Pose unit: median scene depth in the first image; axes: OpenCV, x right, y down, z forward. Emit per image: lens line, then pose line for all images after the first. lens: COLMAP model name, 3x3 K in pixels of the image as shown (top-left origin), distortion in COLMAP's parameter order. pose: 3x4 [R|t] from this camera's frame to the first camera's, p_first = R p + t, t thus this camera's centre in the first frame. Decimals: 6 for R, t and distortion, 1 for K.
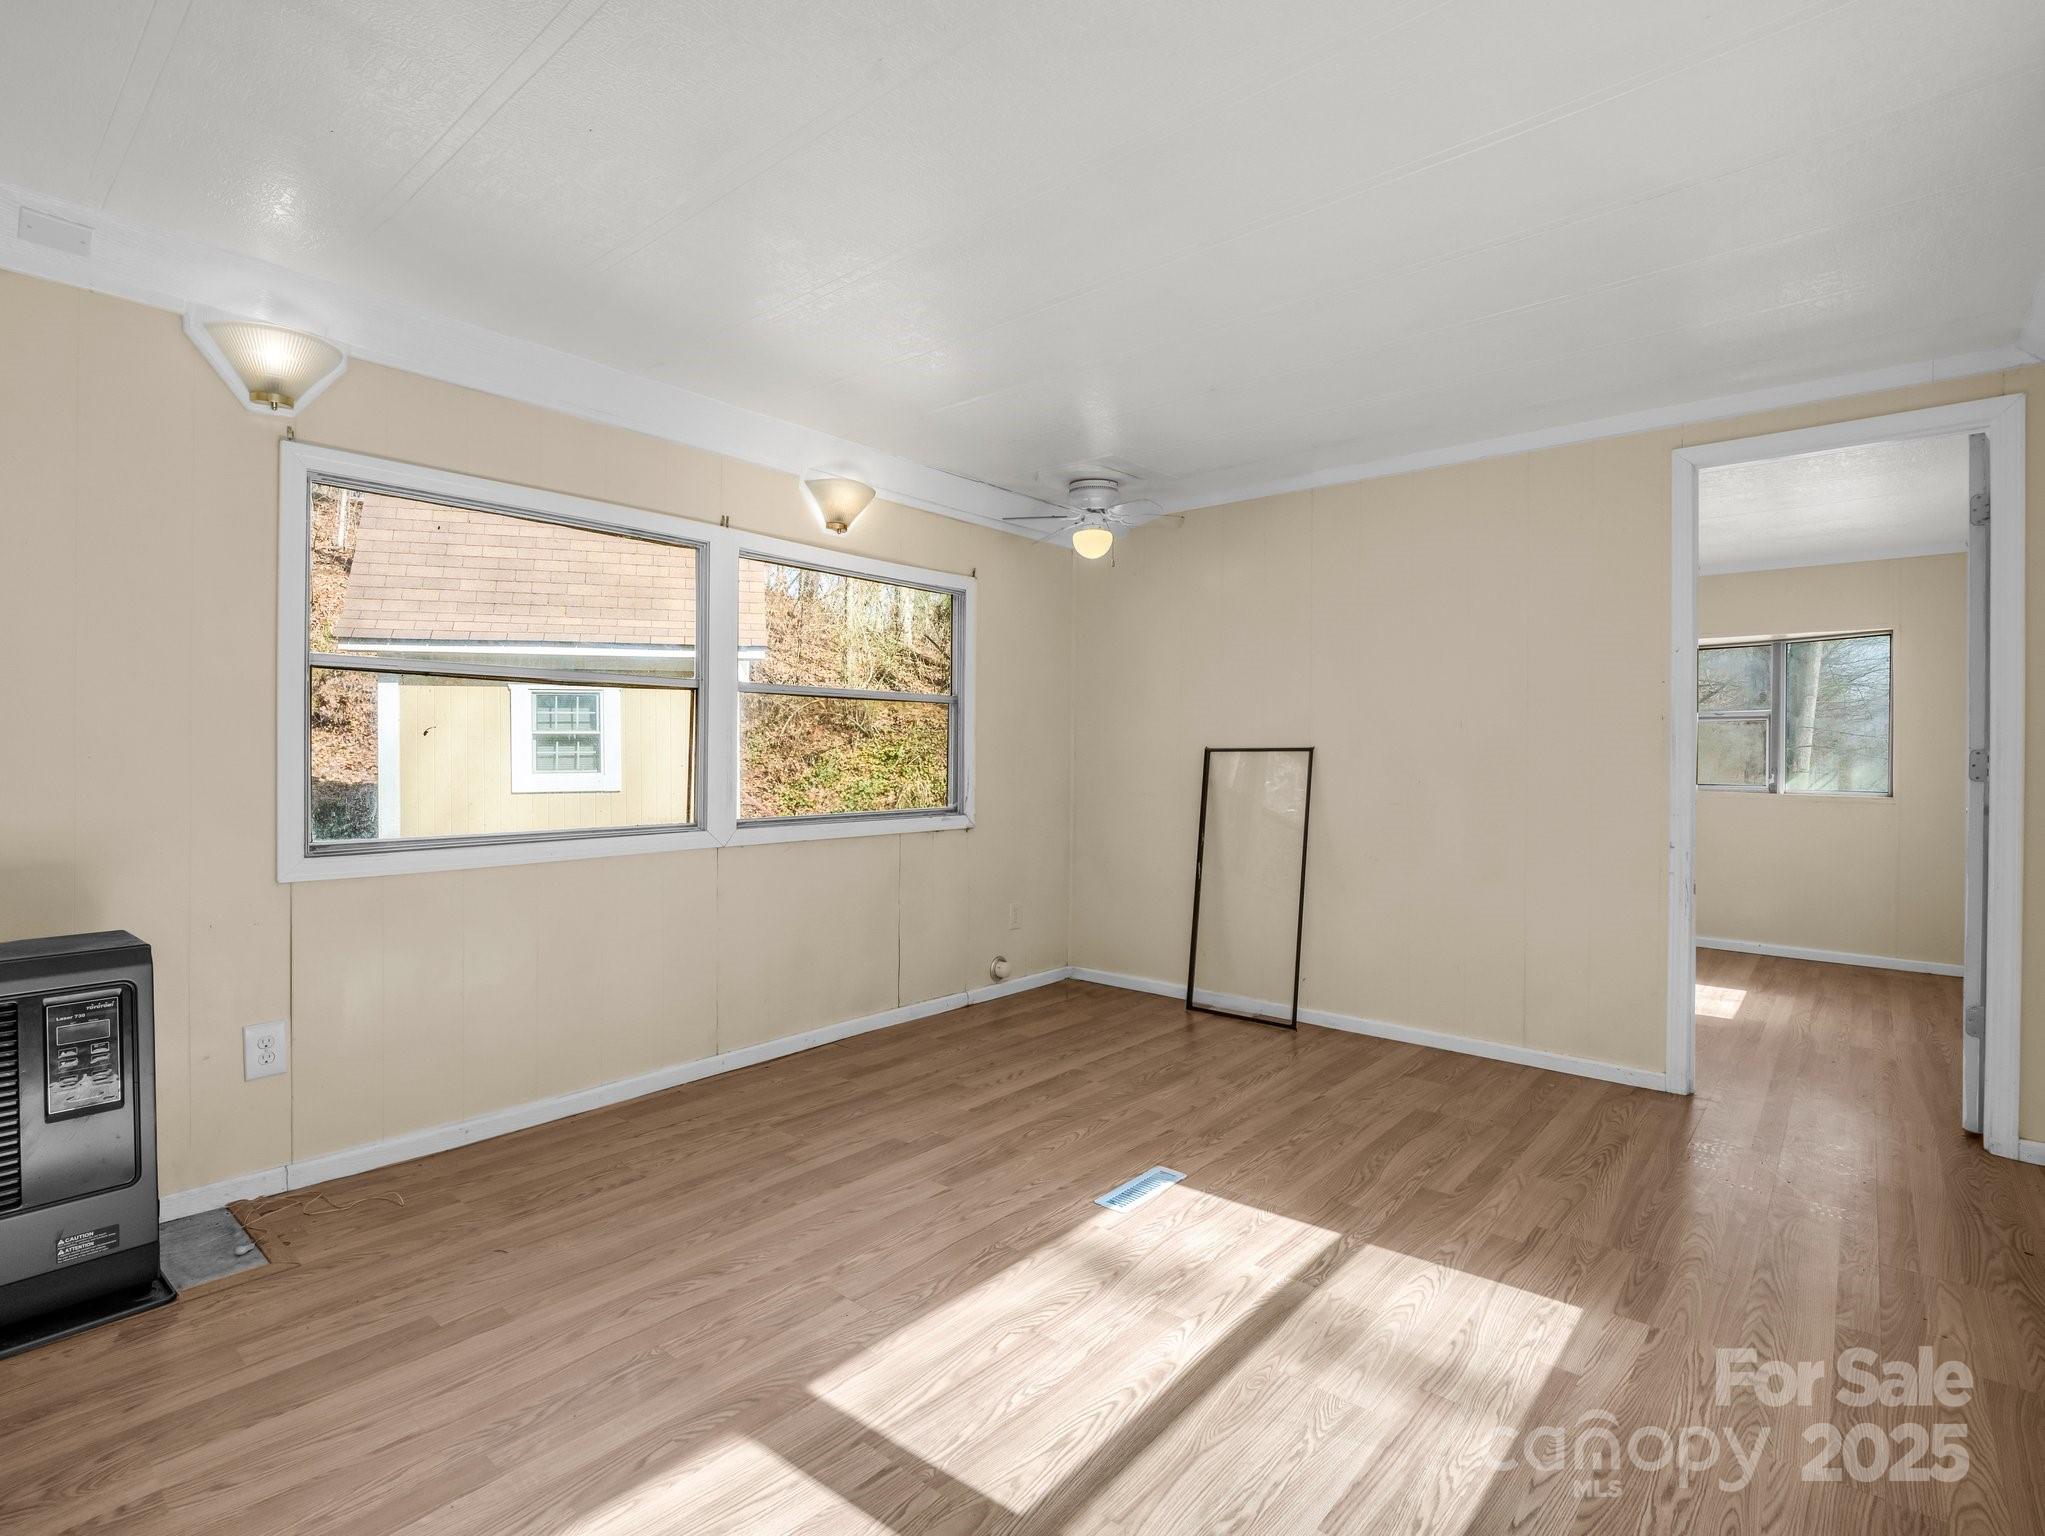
lens RADIAL K [[1027.3, 0, 981.3], [0, 1027.3, 760.4], [0, 0, 1]] dist [-0.001615, -0.007858]
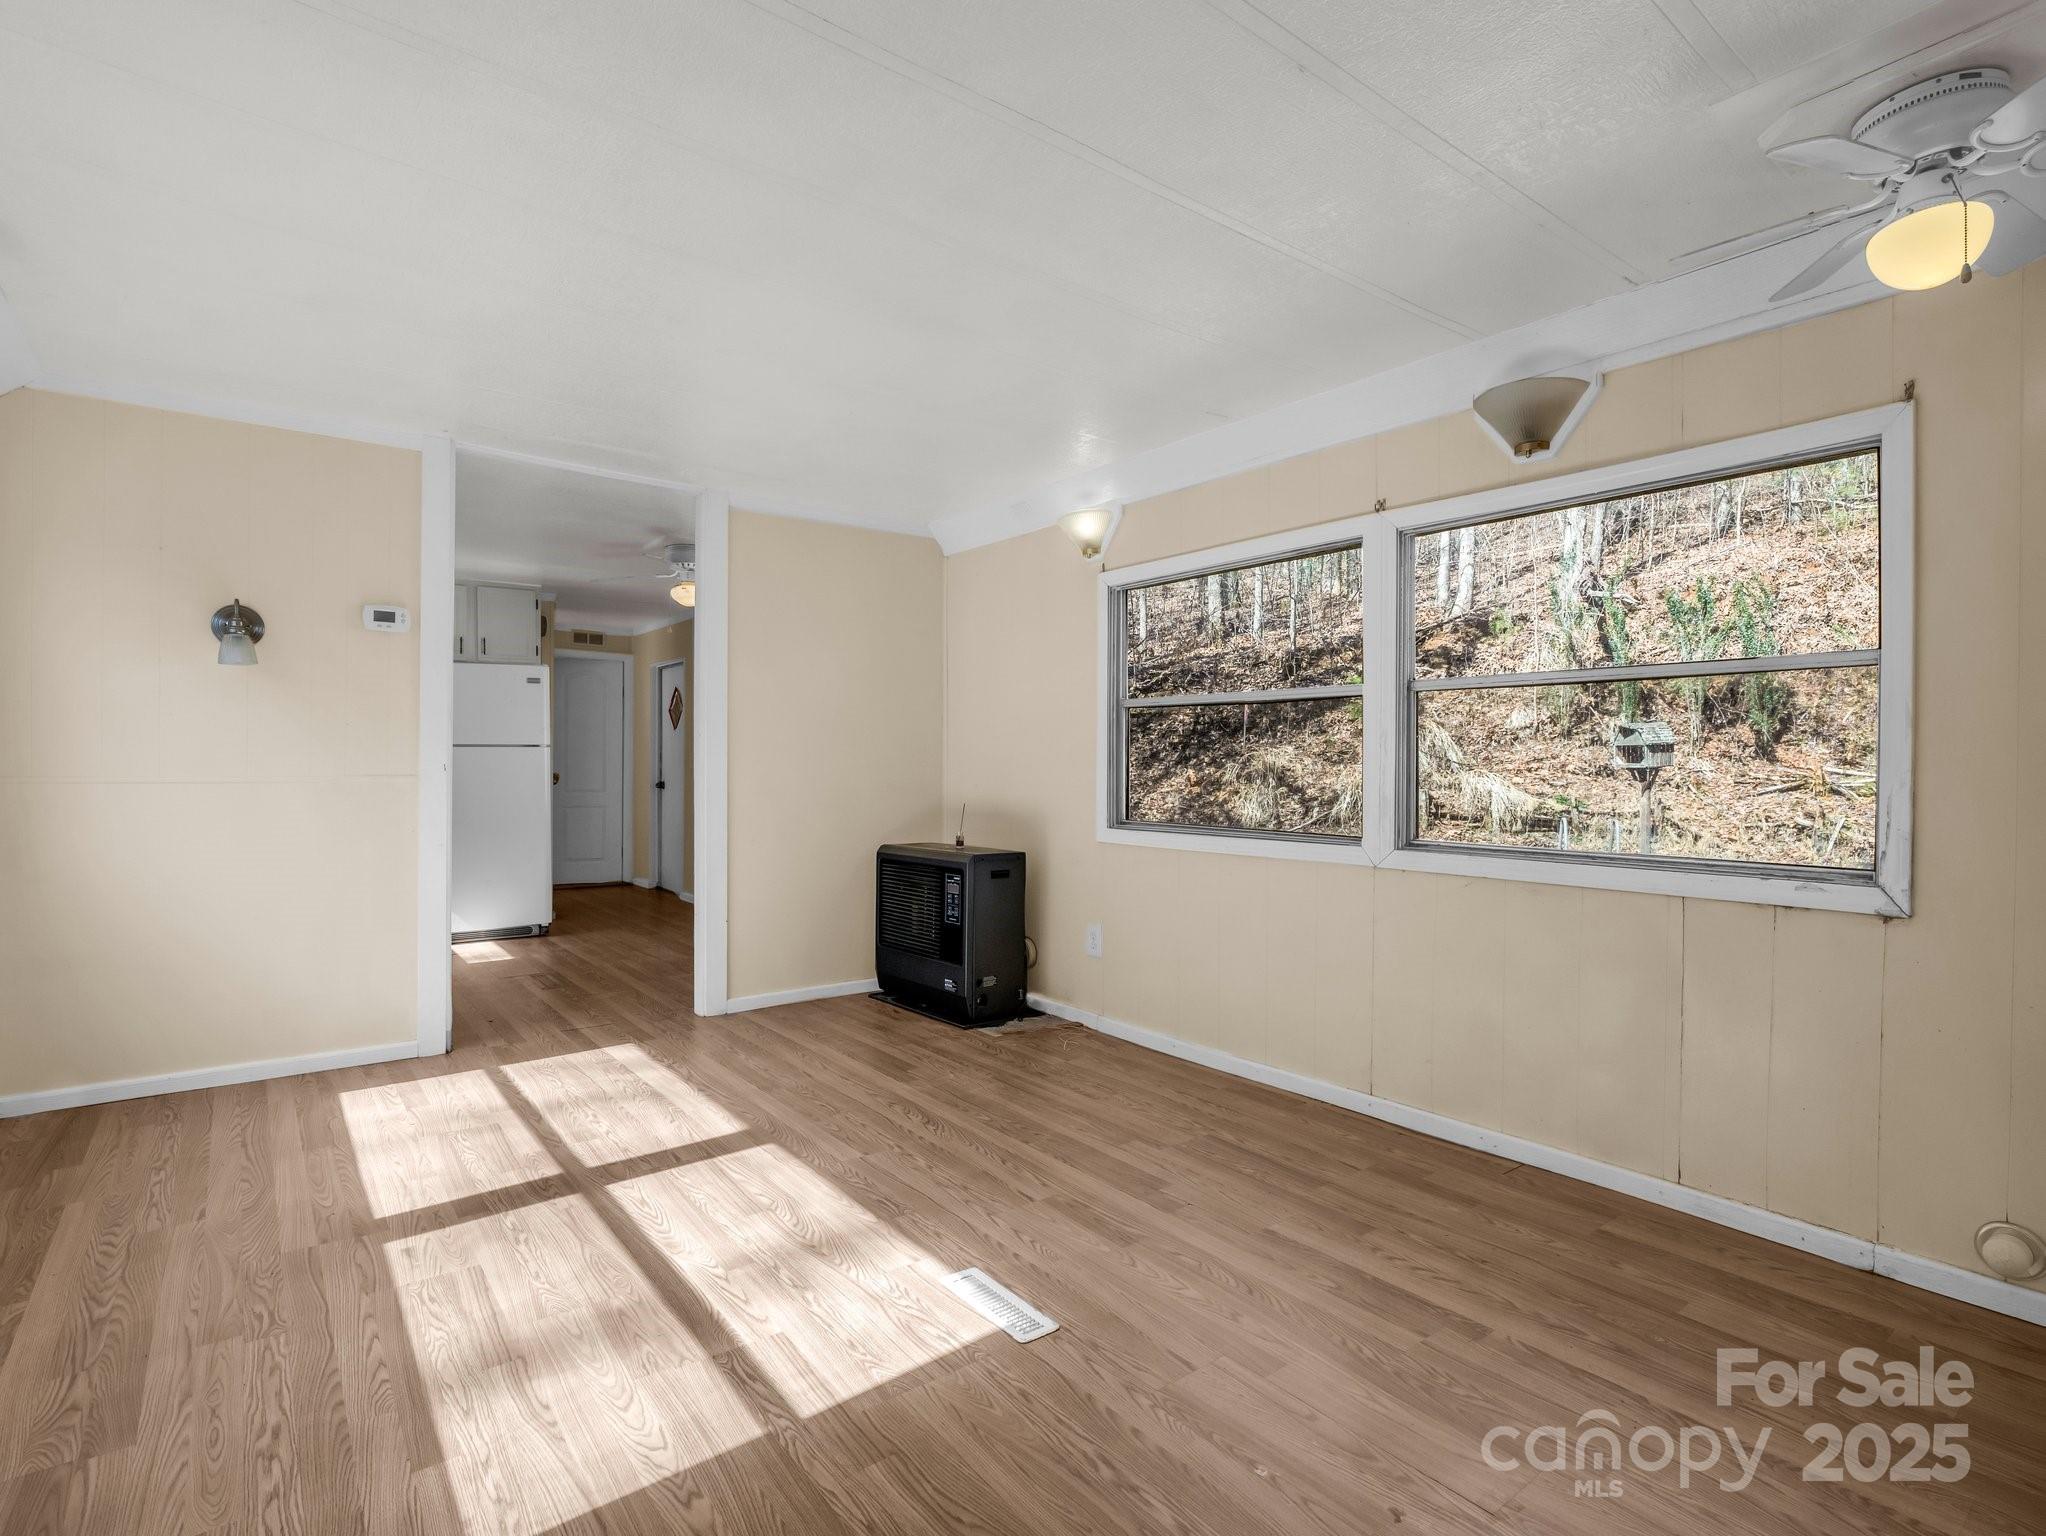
lens RADIAL K [[1005.4, 0, 998.5], [0, 1005.4, 763.1], [0, 0, 1]] dist [0.001279, -0.007510]
pose [[-0.205060, -0.007040, -0.978724, 1.039703], [-0.013997, 0.999893, -0.004260, 0.002814], [0.978649, 0.012826, -0.205136, 1.304270]]
